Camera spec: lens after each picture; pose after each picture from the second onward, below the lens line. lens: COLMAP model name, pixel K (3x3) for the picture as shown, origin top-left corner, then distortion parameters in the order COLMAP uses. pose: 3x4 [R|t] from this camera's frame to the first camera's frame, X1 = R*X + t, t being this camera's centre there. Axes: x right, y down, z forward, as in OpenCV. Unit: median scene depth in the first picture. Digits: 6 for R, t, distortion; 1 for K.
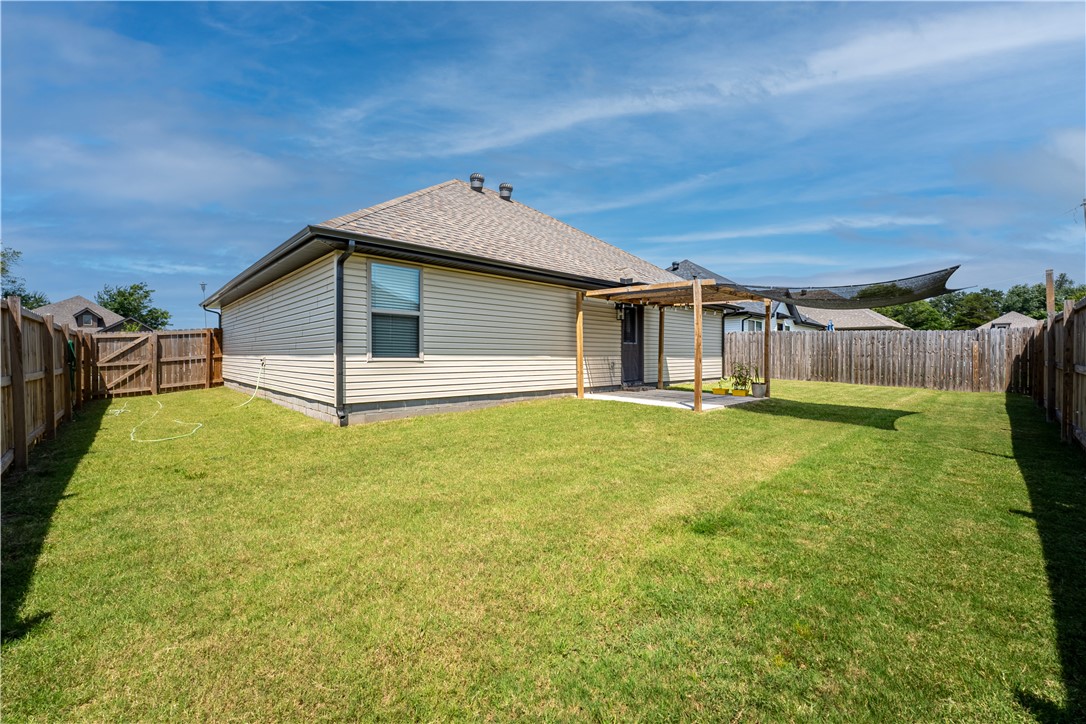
lens RADIAL K [[444.6, 0, 543.0], [0, 444.6, 362.0], [0, 0, 1]] dist [-0.030980, 0.004671]
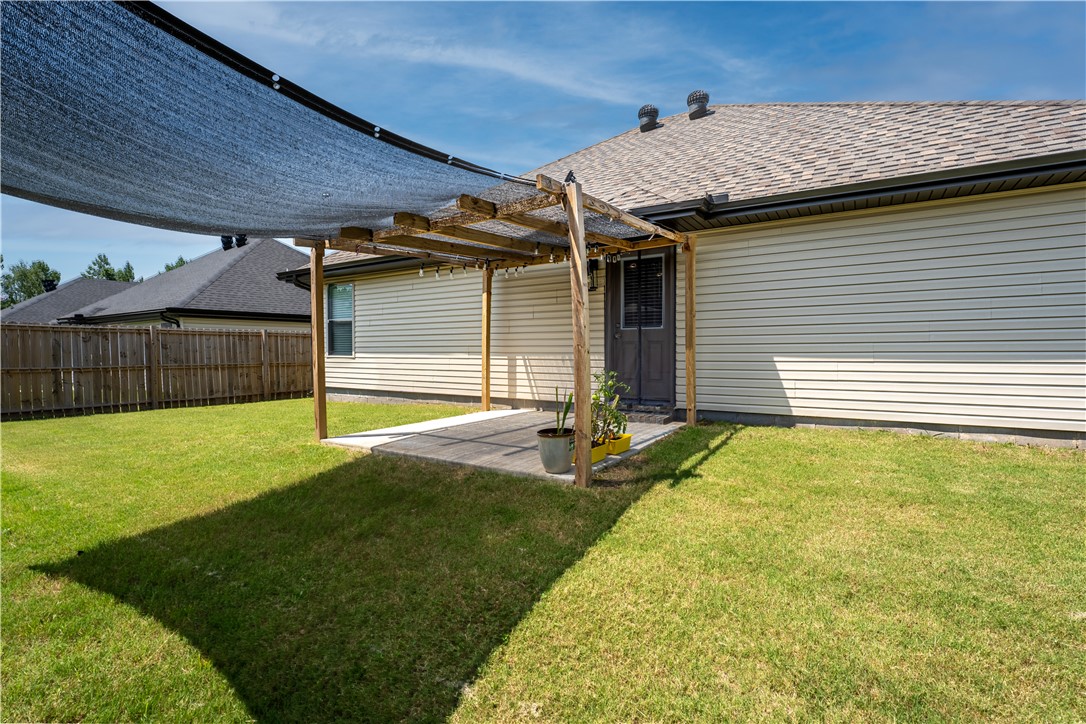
lens RADIAL K [[491.0, 0, 528.9], [0, 491.0, 357.9], [0, 0, 1]] dist [-0.011308, 0.000054]
pose [[0.226149, 0.014510, -0.973985, 0.772854], [-0.005725, 0.999892, 0.013566, -0.015818], [0.974076, 0.002508, 0.226207, 0.778693]]
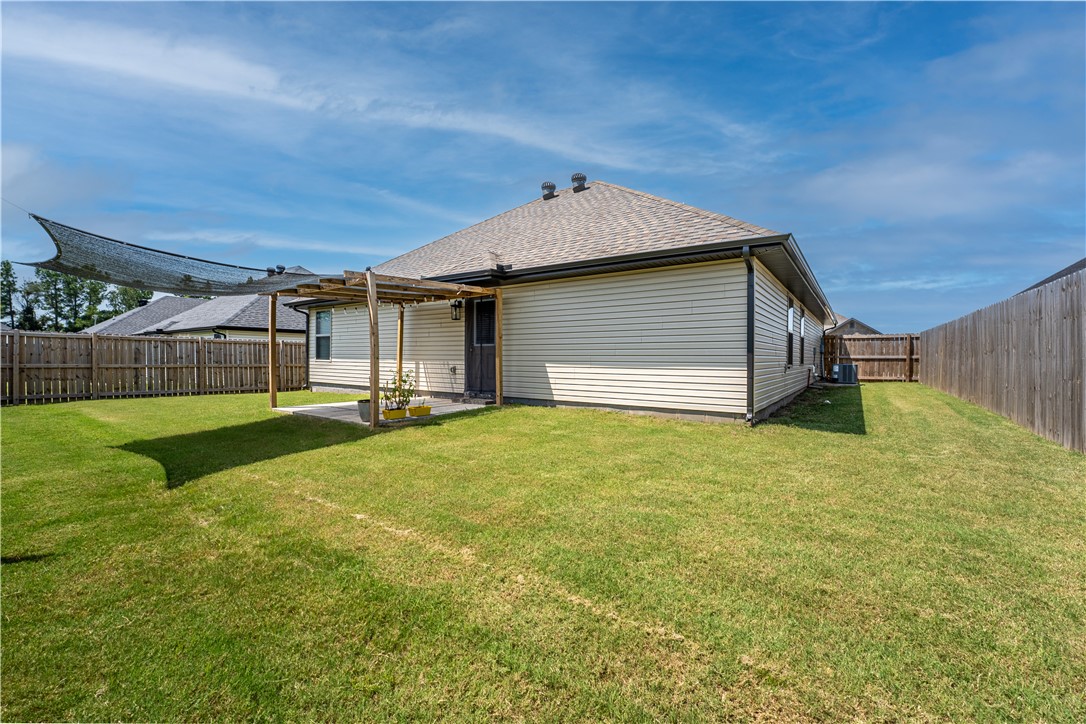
lens RADIAL K [[446.1, 0, 543.0], [0, 446.1, 362.0], [0, 0, 1]] dist [-0.033773, 0.005814]
pose [[0.185717, 0.010609, -0.982546, 1.077598], [-0.019053, 0.999793, 0.007194, -0.019773], [0.982419, 0.017384, 0.185880, 1.004776]]
